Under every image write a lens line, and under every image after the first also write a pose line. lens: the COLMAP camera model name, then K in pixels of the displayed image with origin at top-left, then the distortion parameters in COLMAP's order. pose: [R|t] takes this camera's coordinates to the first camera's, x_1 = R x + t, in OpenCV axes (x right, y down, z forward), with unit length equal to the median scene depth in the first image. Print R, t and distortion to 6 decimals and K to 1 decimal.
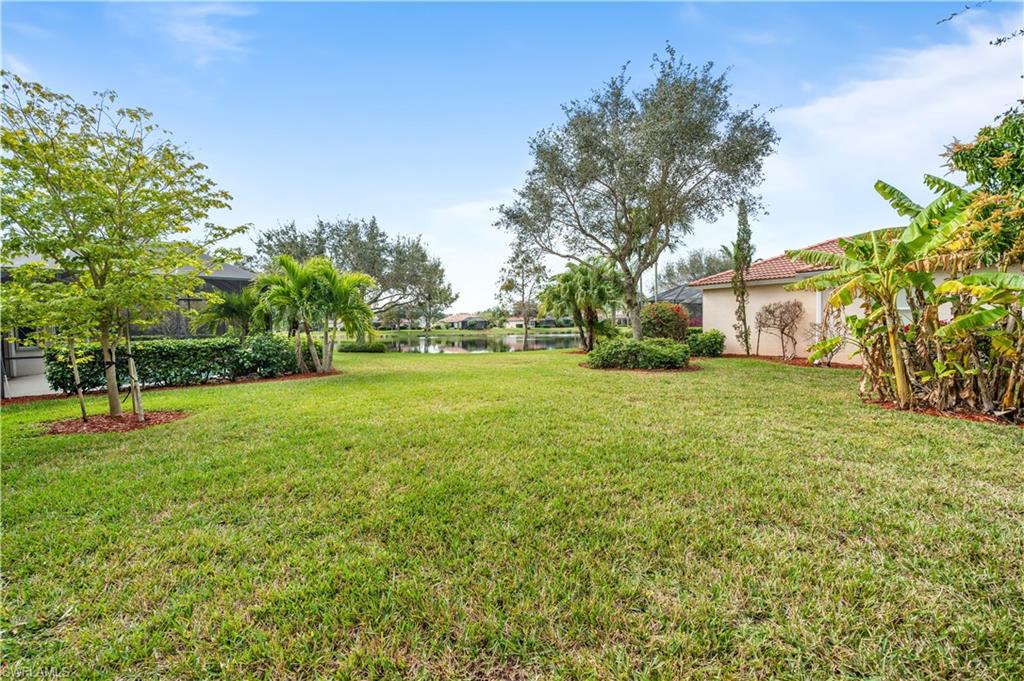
lens RADIAL K [[396.1, 0, 512.0], [0, 396.1, 340.5], [0, 0, 1]] dist [-0.001166, 0.000042]
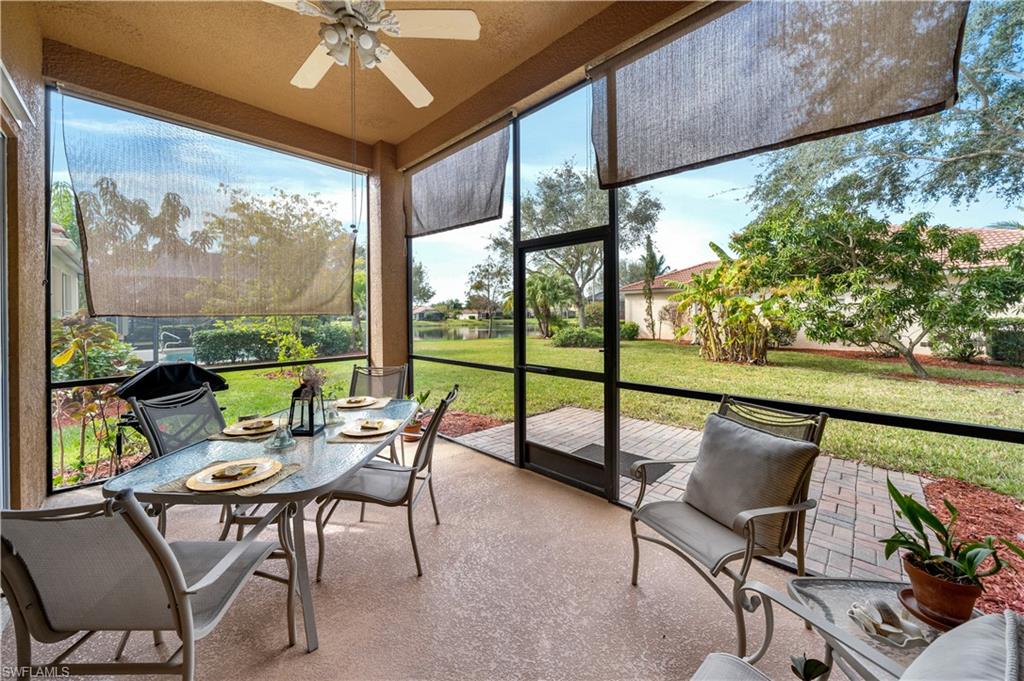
lens RADIAL K [[364.8, 0, 507.7], [0, 364.8, 312.4], [0, 0, 1]] dist [-0.009492, -0.000059]
pose [[0.992183, 0.006200, 0.124635, -0.115833], [0.000166, 0.998699, -0.050998, 0.006981], [-0.124789, 0.050620, 0.990891, -0.280750]]
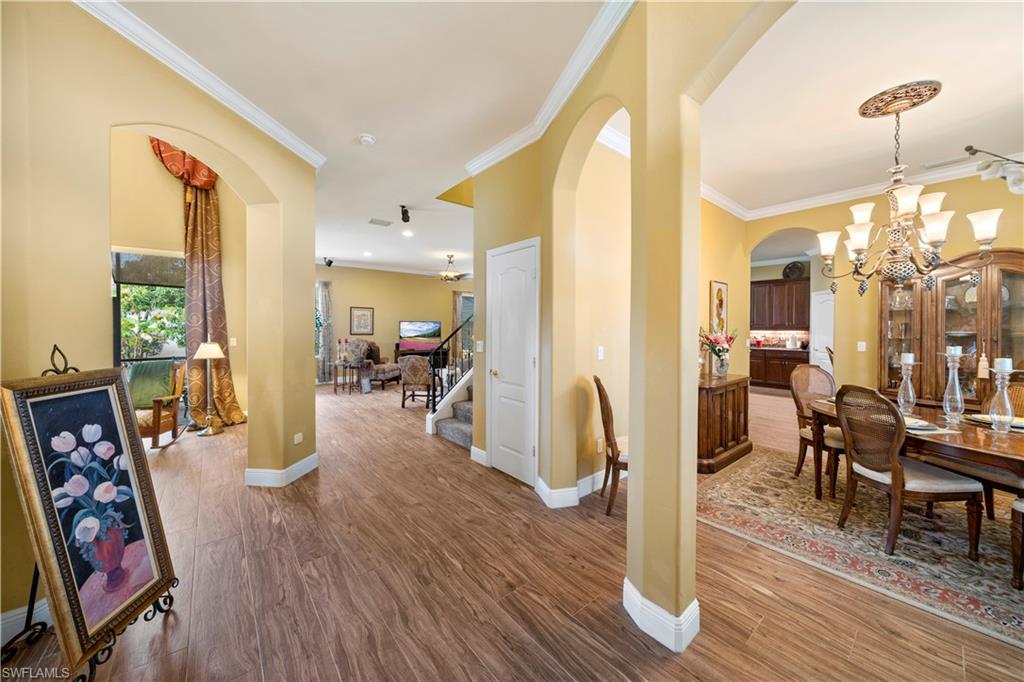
lens RADIAL K [[360.9, 0, 511.4], [0, 360.9, 331.5], [0, 0, 1]] dist [0.001196, 0.000038]
pose [[-0.021751, 0.004464, 0.999753, -0.506268], [0.039194, 0.999225, -0.003609, 0.017939], [-0.998995, 0.039106, -0.021909, -0.592359]]
